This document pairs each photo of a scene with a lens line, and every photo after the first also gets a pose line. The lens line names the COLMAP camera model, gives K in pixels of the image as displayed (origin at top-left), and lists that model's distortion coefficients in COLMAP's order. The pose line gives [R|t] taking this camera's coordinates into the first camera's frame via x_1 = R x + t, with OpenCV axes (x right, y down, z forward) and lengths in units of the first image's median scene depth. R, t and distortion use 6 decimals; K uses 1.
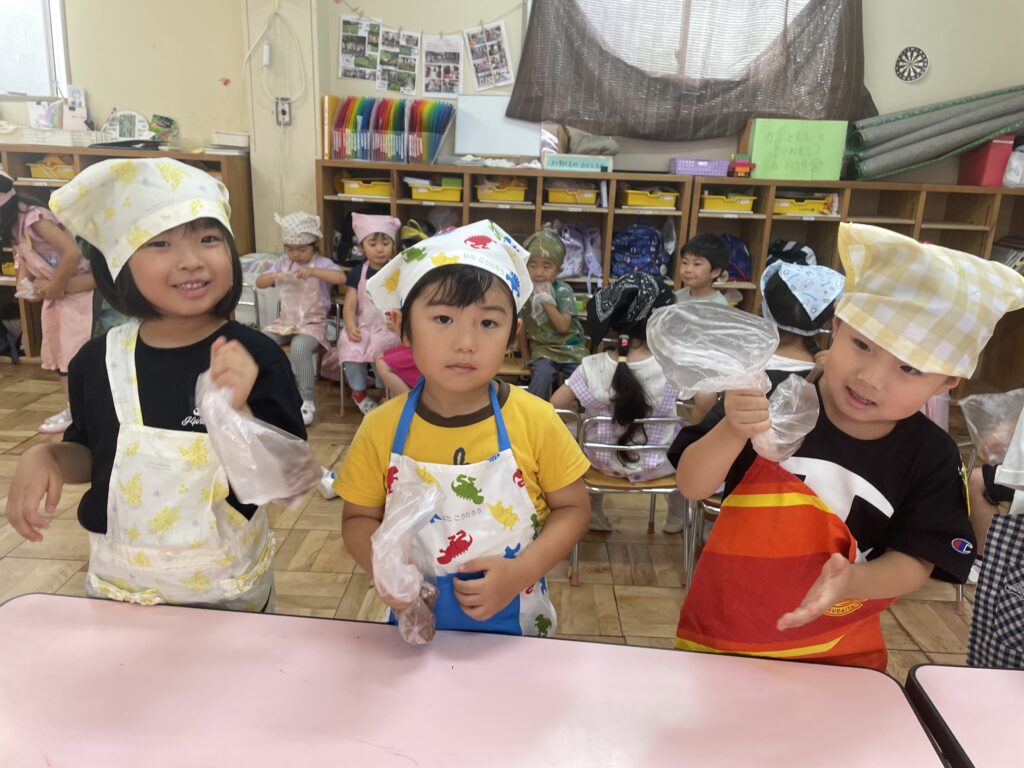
lens RADIAL K [[764.7, 0, 512.4], [0, 764.7, 381.5], [0, 0, 1]] dist [0.070067, -0.091804]
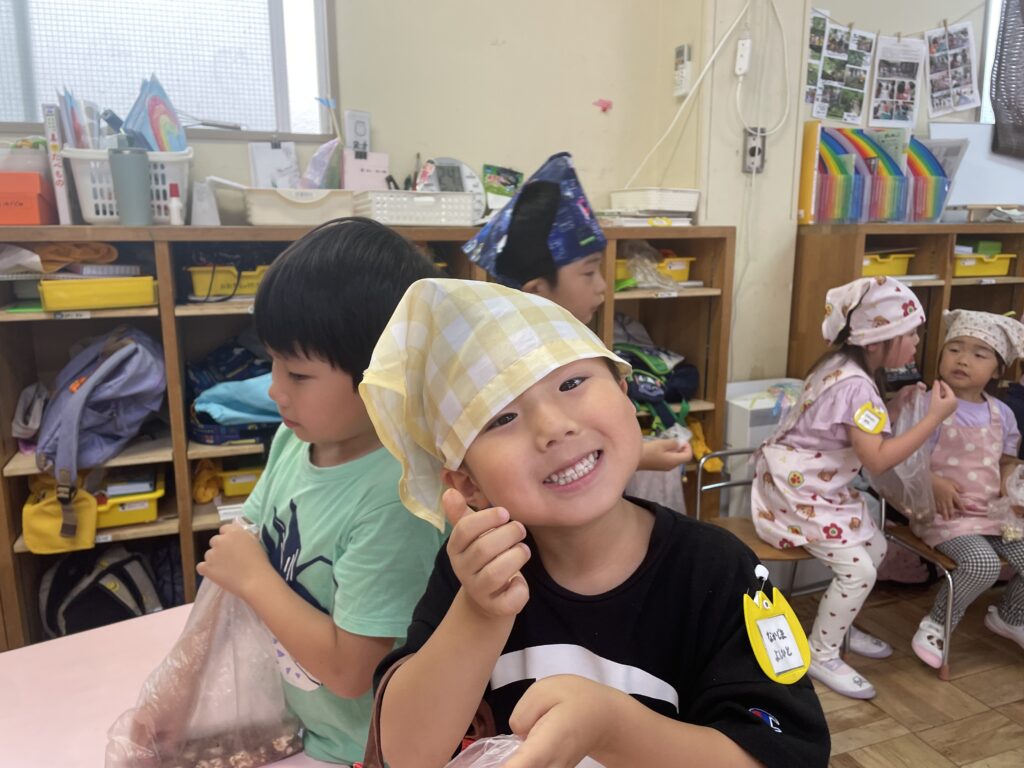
lens RADIAL K [[764.7, 0, 508.8], [0, 764.7, 387.9], [0, 0, 1]] dist [0.070067, -0.091804]
pose [[0.923764, -0.125939, 0.361661, -0.690812], [0.147760, 0.988466, -0.033204, -0.170424], [-0.353308, 0.084112, 0.931718, 0.509034]]
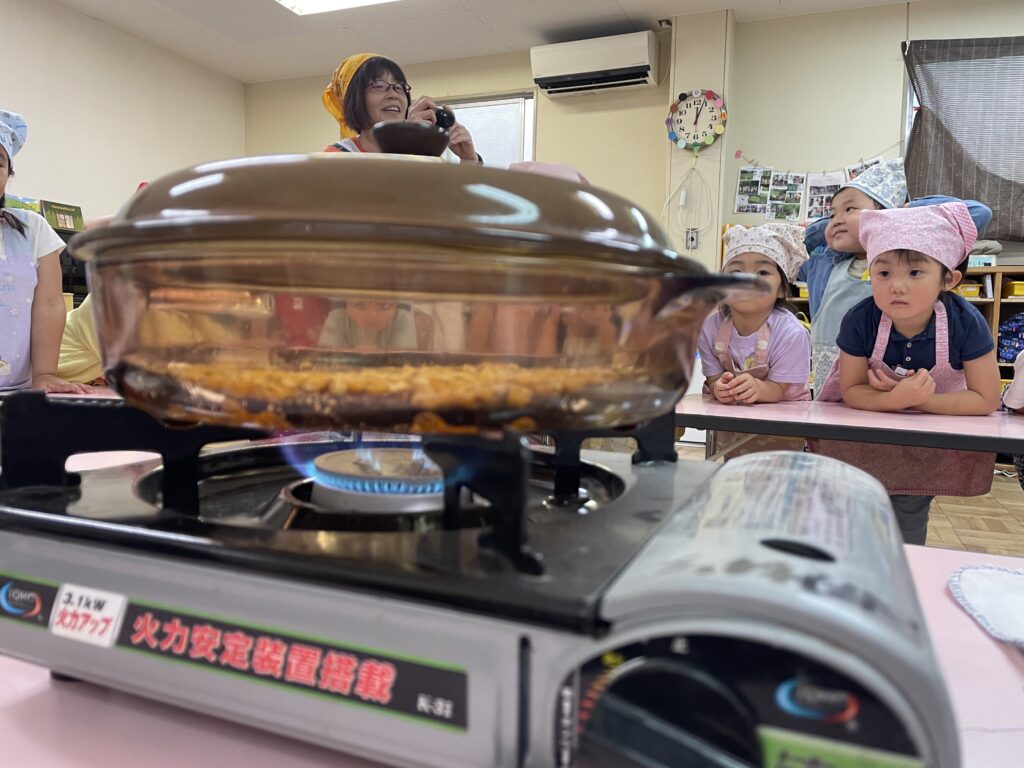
lens RADIAL K [[764.7, 0, 510.6], [0, 764.7, 377.6], [0, 0, 1]] dist [0.070067, -0.091804]
pose [[0.932945, 0.004267, -0.359994, -0.112845], [-0.088525, 0.971948, -0.217899, 0.175520], [0.348966, 0.235156, 0.907152, -0.205515]]
